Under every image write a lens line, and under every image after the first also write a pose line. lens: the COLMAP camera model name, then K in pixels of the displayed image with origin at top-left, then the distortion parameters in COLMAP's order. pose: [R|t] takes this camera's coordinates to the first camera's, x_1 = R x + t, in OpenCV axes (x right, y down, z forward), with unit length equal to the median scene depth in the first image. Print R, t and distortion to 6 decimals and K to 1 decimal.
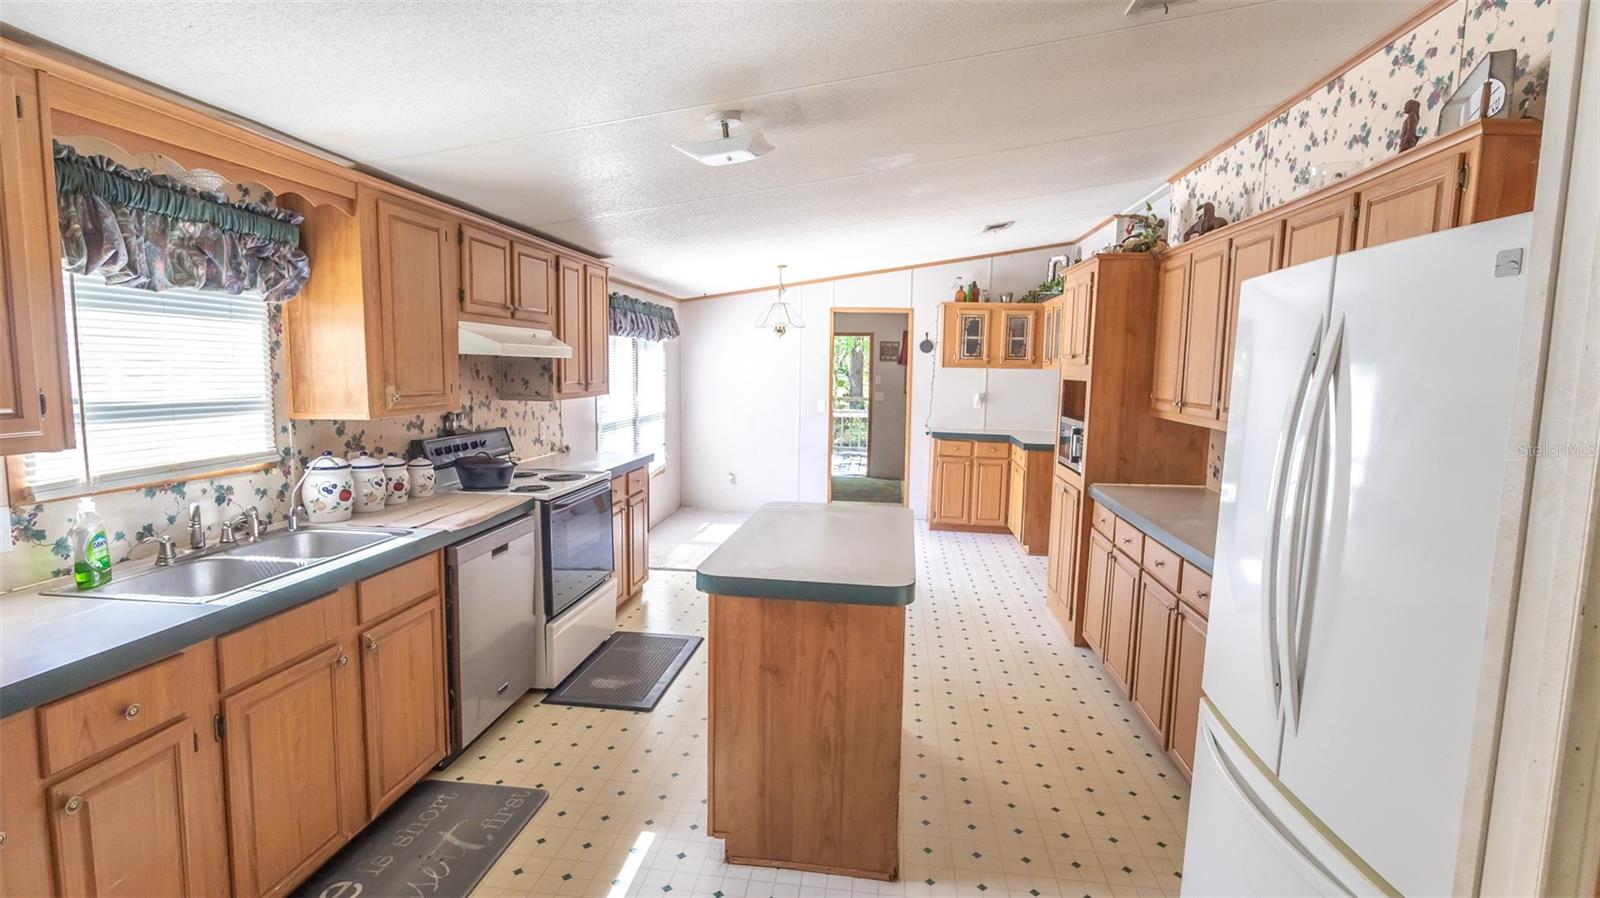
lens RADIAL K [[759.6, 0, 800.0], [0, 759.6, 449.0], [0, 0, 1]] dist [-0.013682, 0.000896]
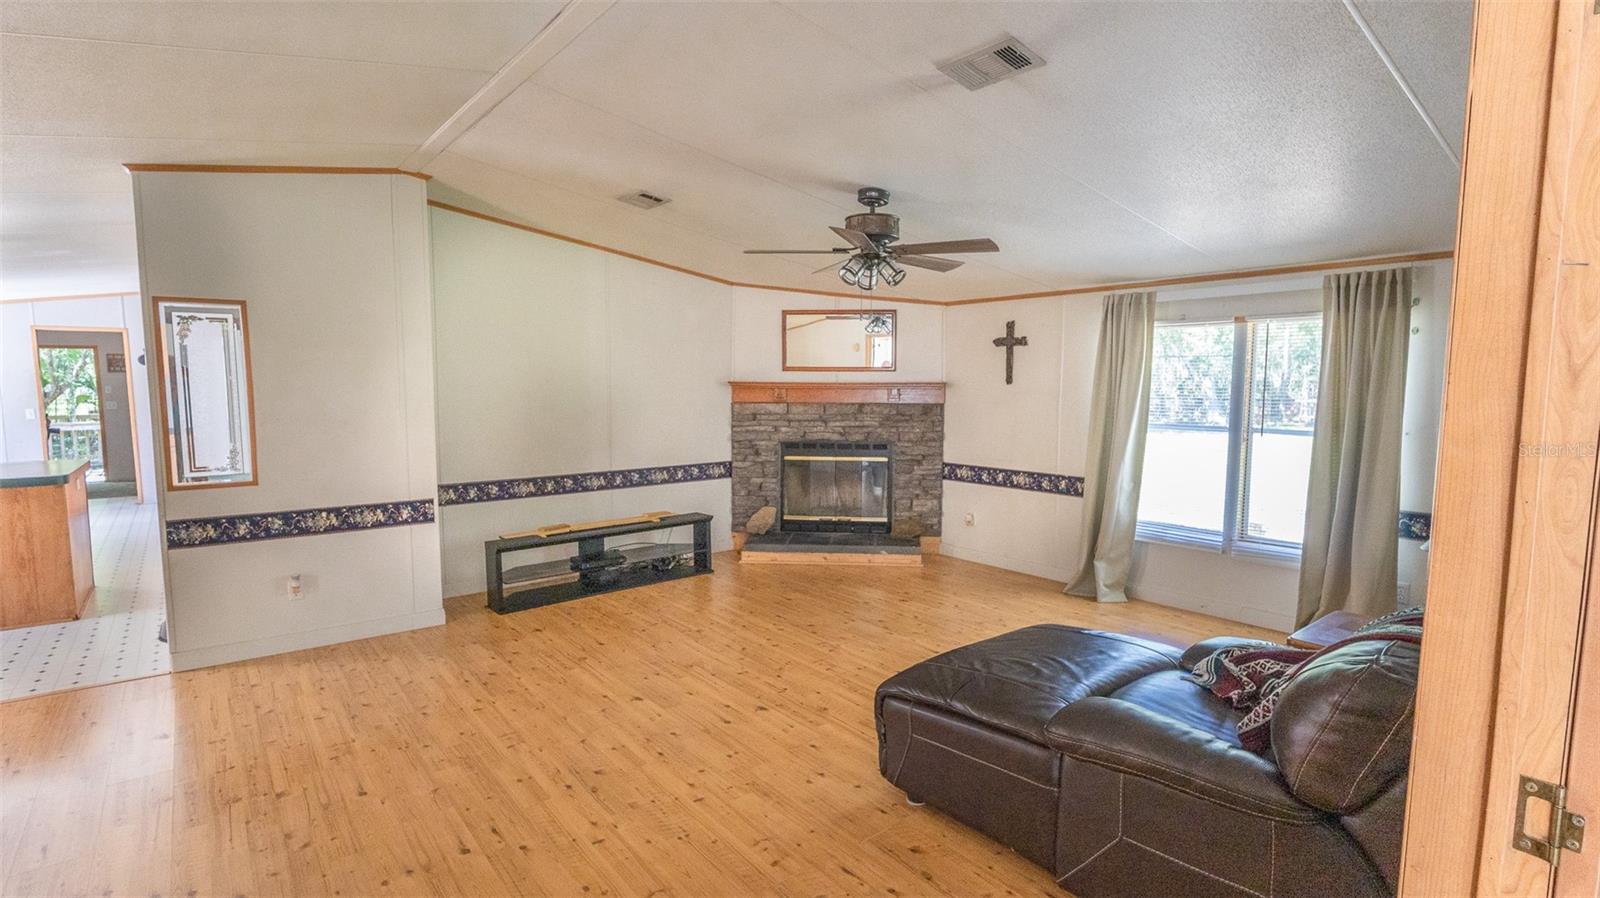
lens RADIAL K [[759.6, 0, 800.0], [0, 759.6, 449.0], [0, 0, 1]] dist [-0.013682, 0.000896]
pose [[0.688914, -0.086227, 0.719696, 0.037115], [0.090662, 0.995352, 0.032469, 0.152811], [-0.719150, 0.042881, 0.693530, -1.385961]]
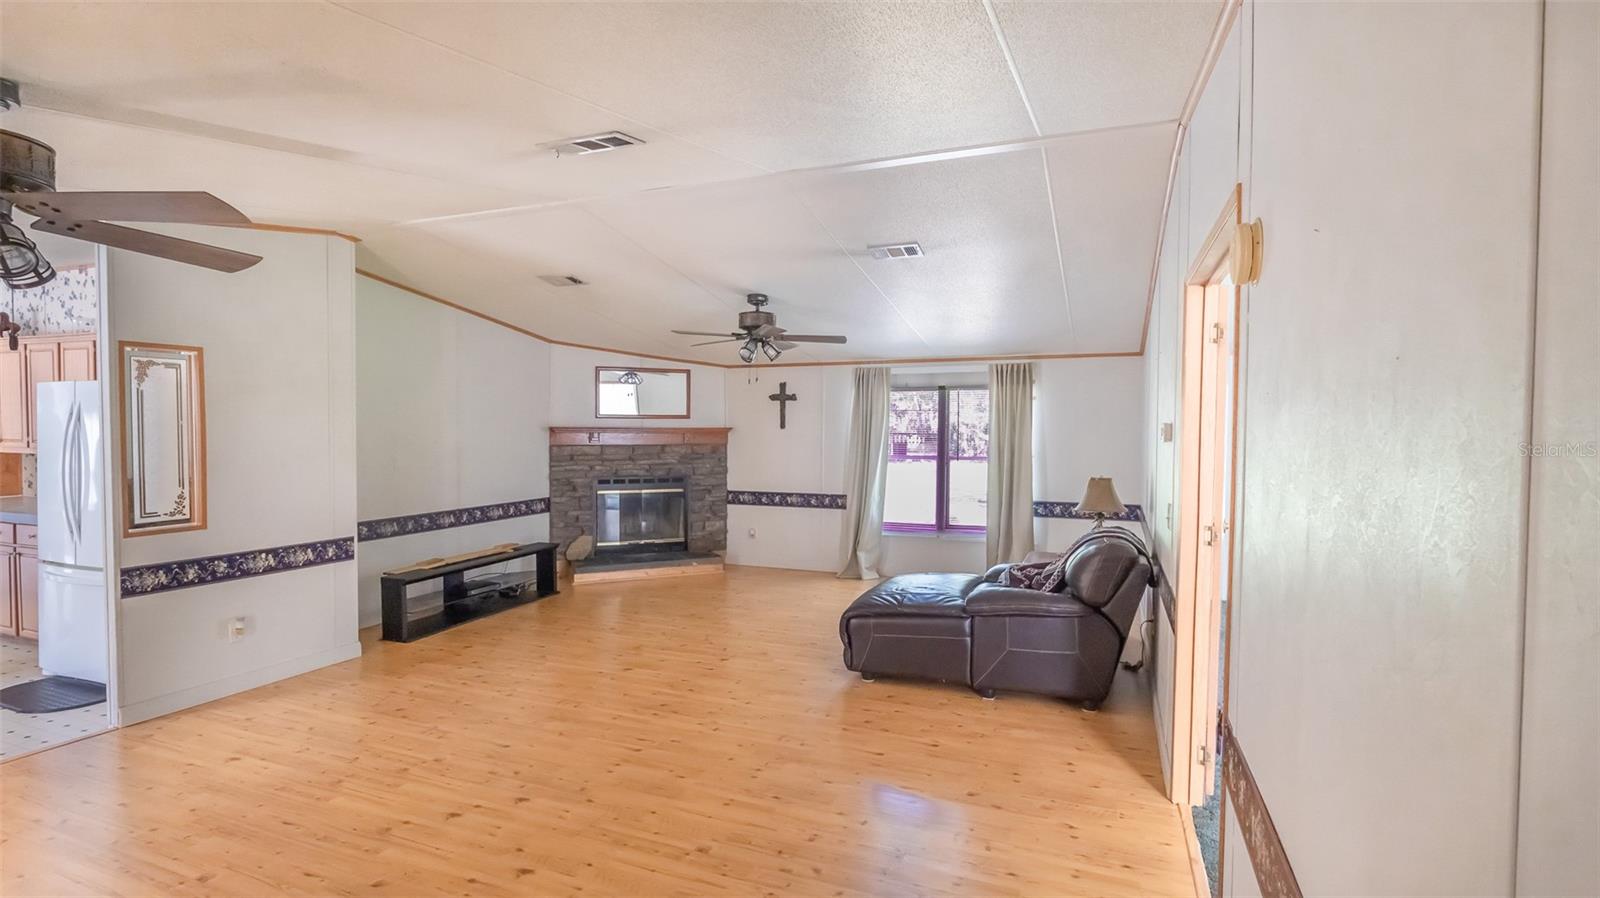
lens RADIAL K [[759.6, 0, 800.0], [0, 759.6, 449.0], [0, 0, 1]] dist [-0.013682, 0.000896]
pose [[0.250274, -0.050519, 0.966856, -0.673580], [0.105393, 0.994125, 0.024663, 0.110930], [-0.962422, 0.095728, 0.254128, -1.149171]]
